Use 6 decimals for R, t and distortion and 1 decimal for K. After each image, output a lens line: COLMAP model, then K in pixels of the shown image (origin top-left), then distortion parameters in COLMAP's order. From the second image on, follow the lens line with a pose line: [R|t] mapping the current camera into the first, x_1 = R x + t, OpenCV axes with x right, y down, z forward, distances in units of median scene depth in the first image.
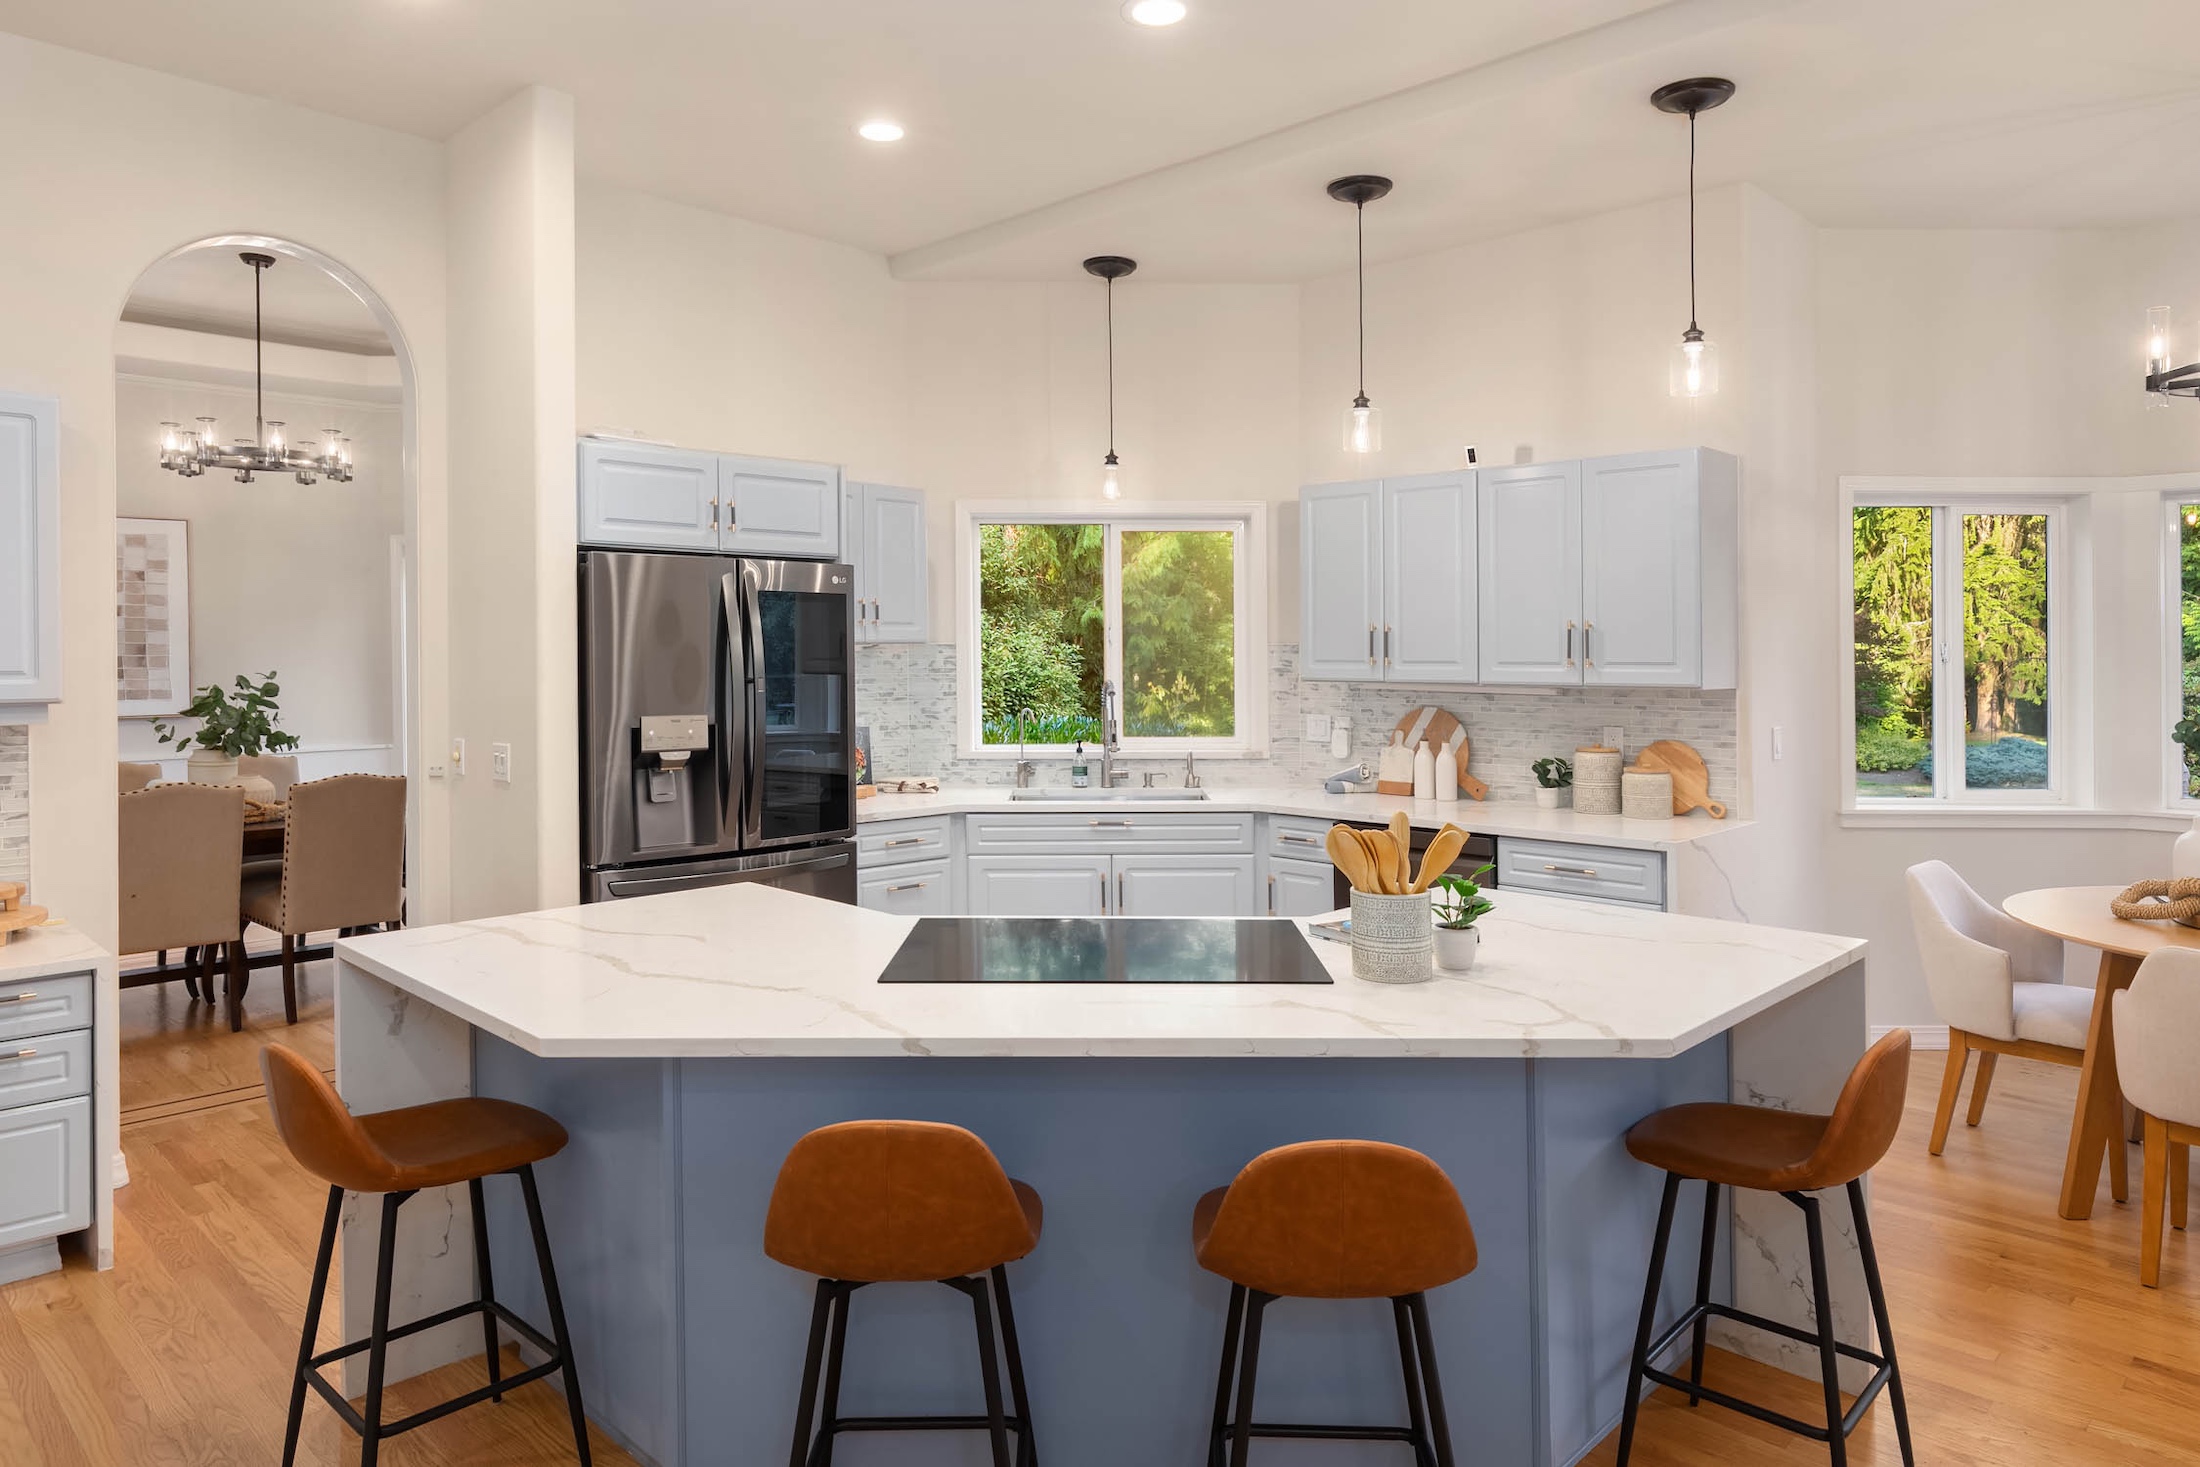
lens RADIAL K [[1379.5, 0, 1099.8], [0, 1379.5, 658.2], [0, 0, 1]] dist [0.015108, -0.014690]
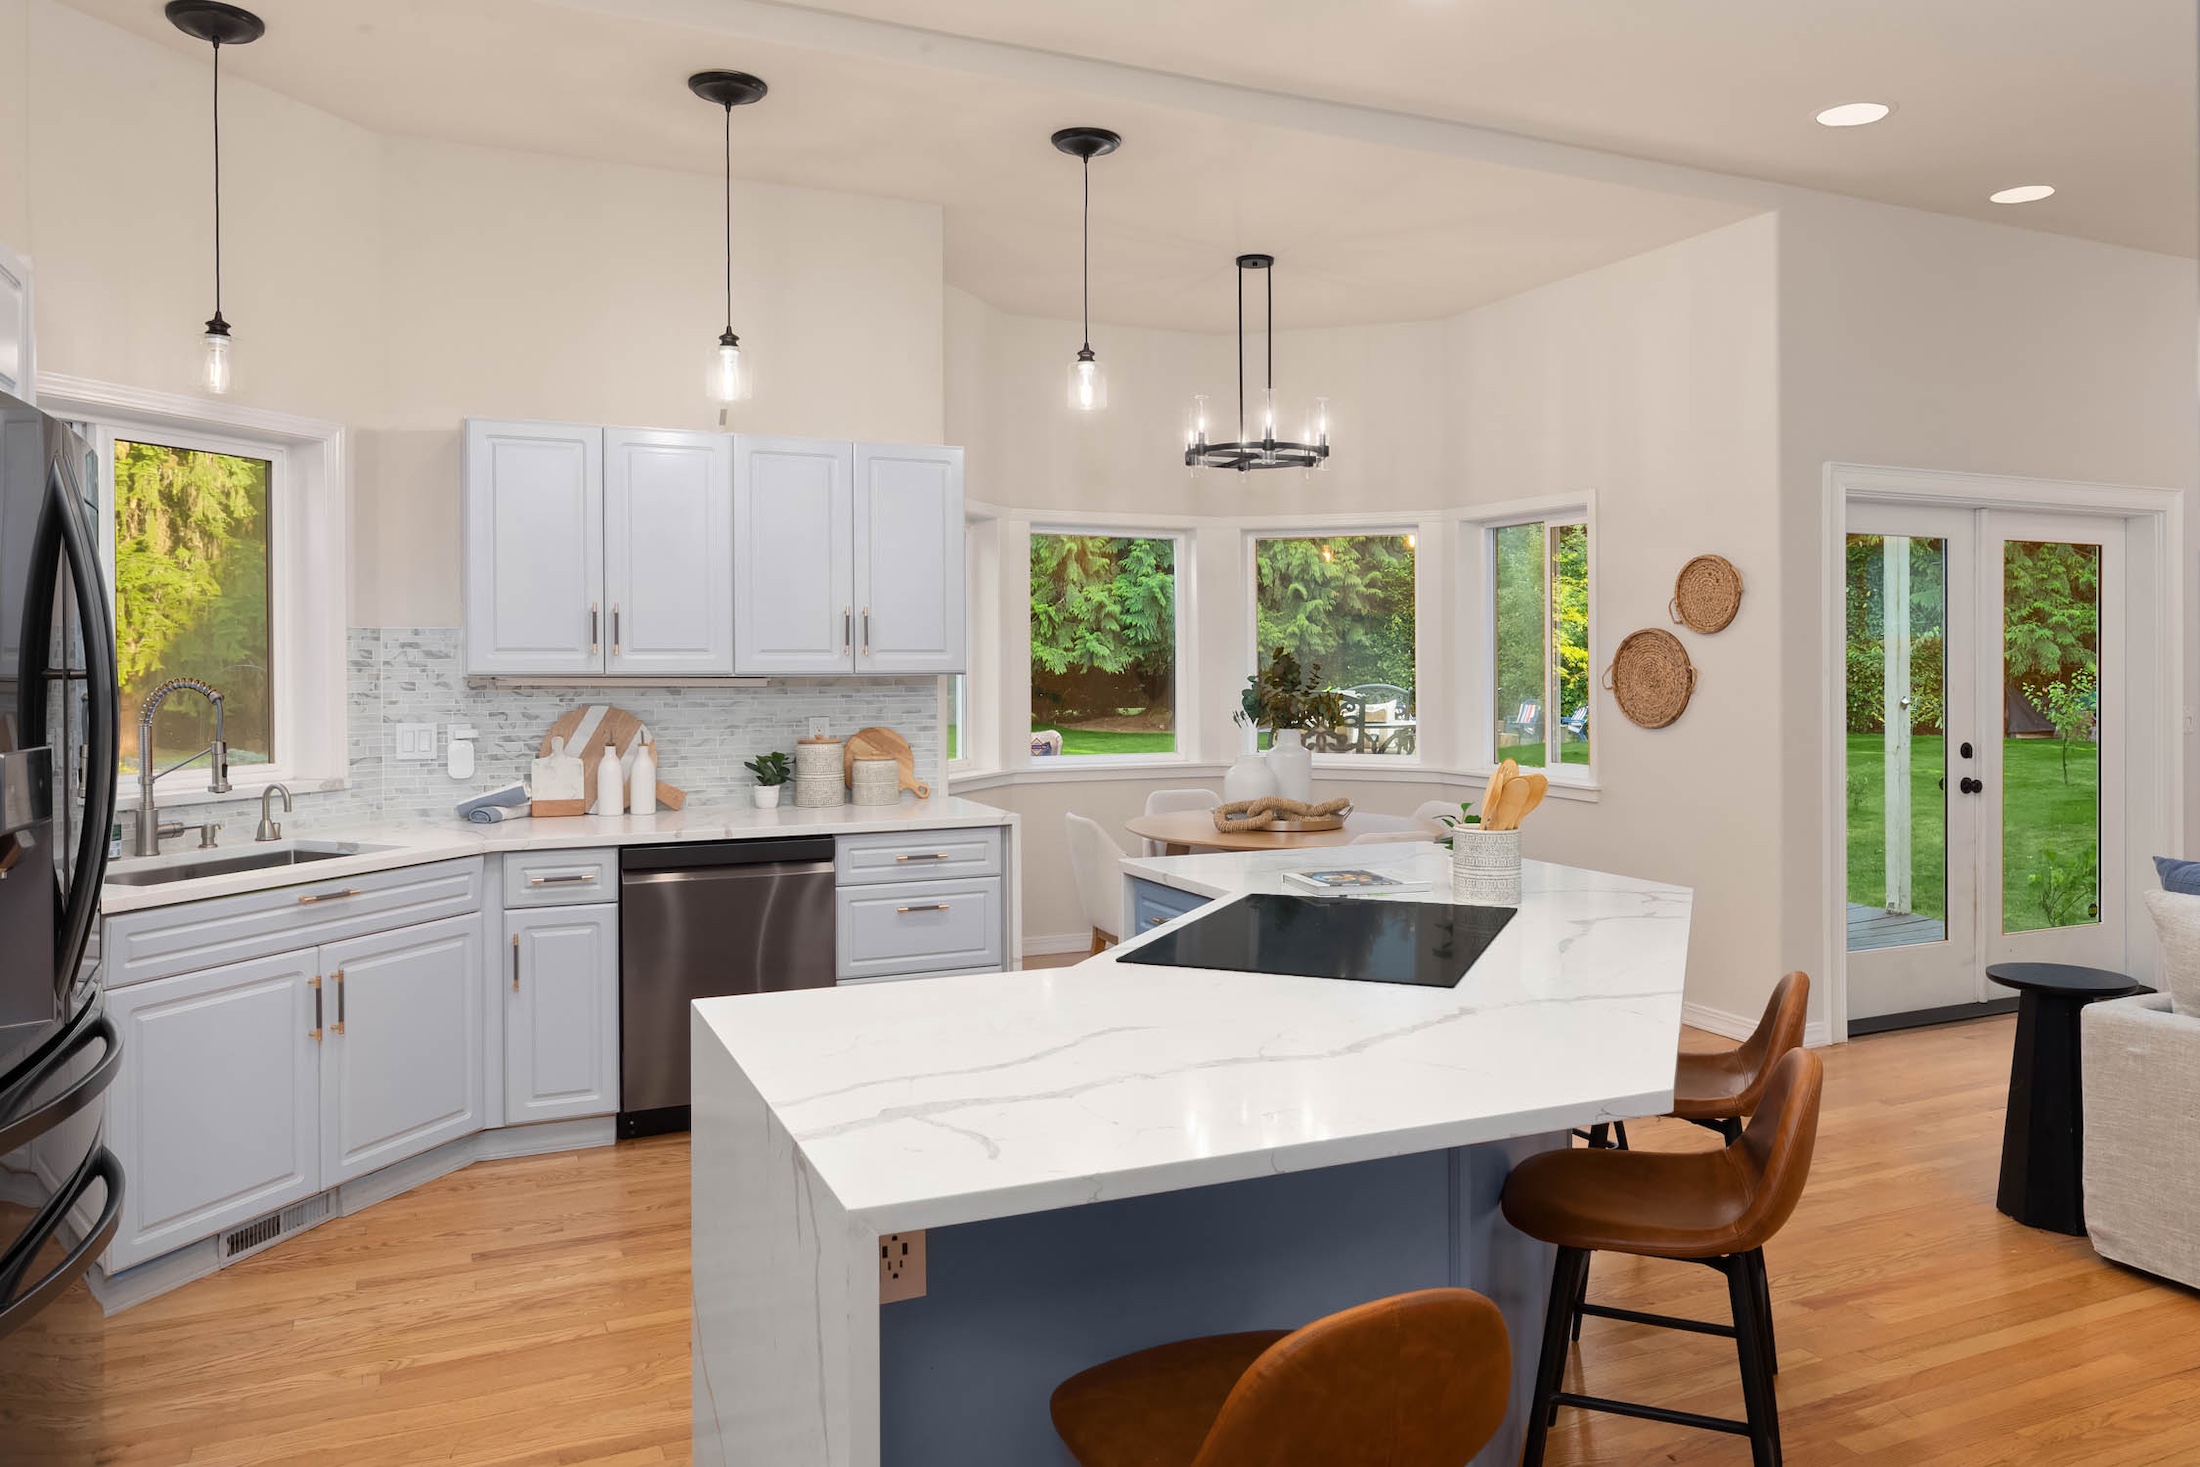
lens RADIAL K [[1544.1, 0, 1180.9], [0, 1544.1, 607.5], [0, 0, 1]] dist [-0.013187, 0.005507]
pose [[0.351680, 0.031028, 0.935606, -0.563679], [0.006741, 0.999341, -0.035675, 0.013082], [-0.936096, 0.018853, 0.351239, 0.380458]]
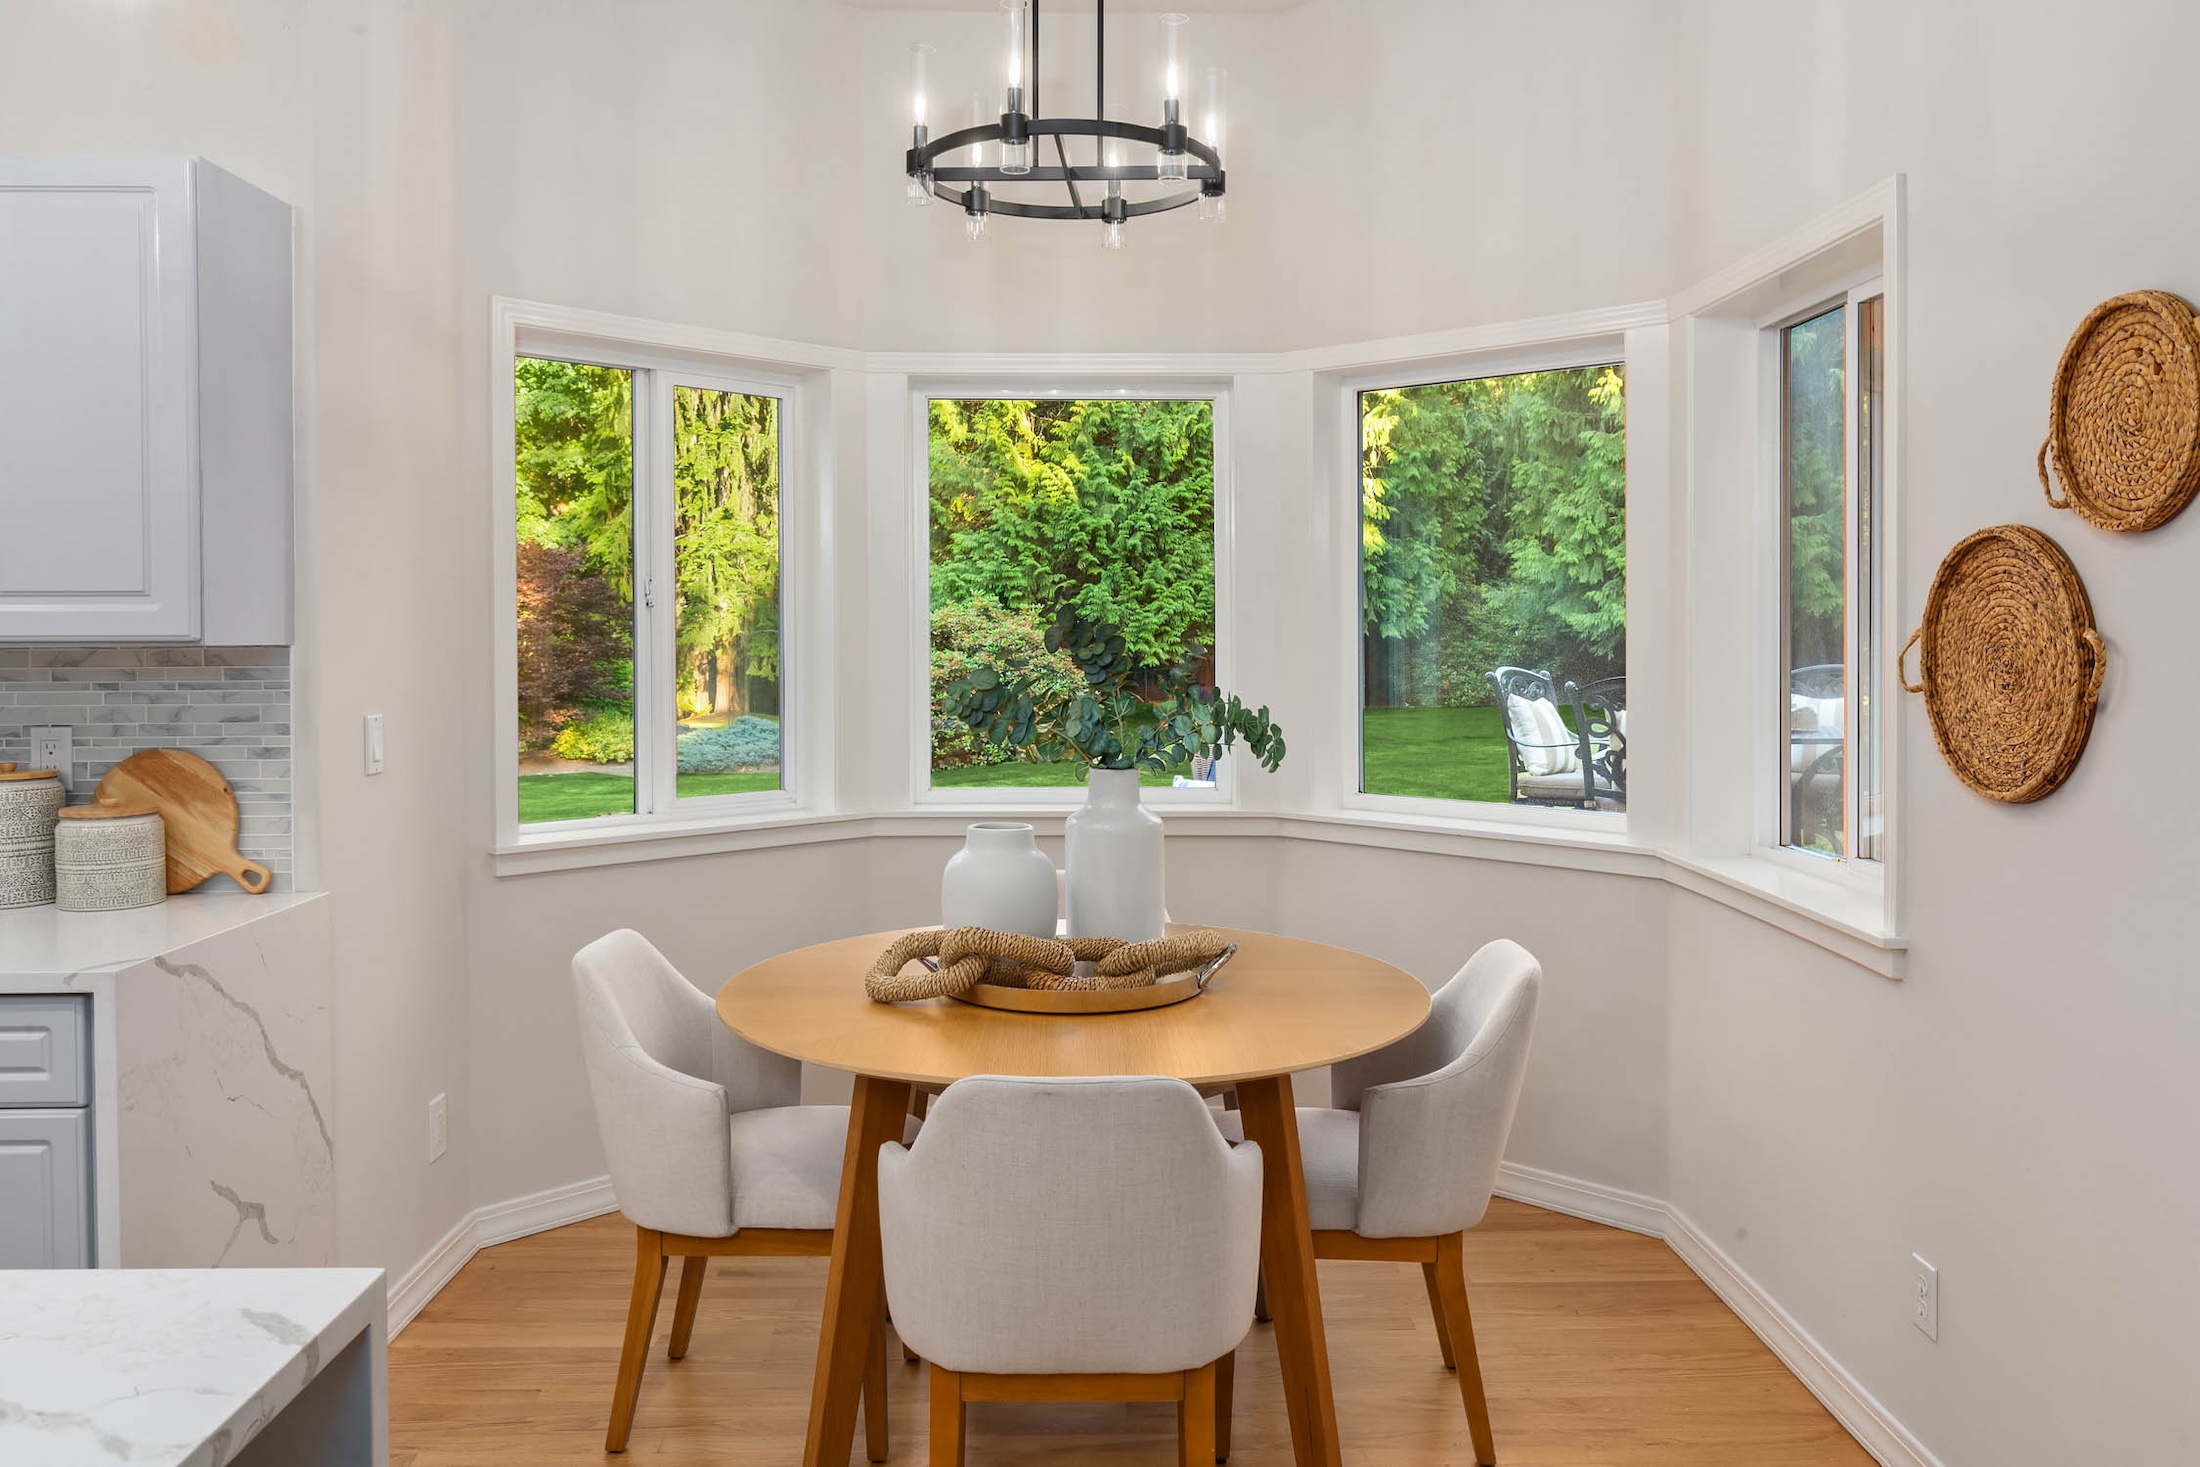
lens RADIAL K [[1723.7, 0, 1114.4], [0, 1723.7, 609.7], [0, 0, 1]] dist [-0.034921, 0.015807]
pose [[0.702843, 0.006051, 0.711319, 0.204870], [0.004836, 0.999900, -0.013284, 0.017665], [-0.711329, 0.012776, 0.702743, 0.297536]]
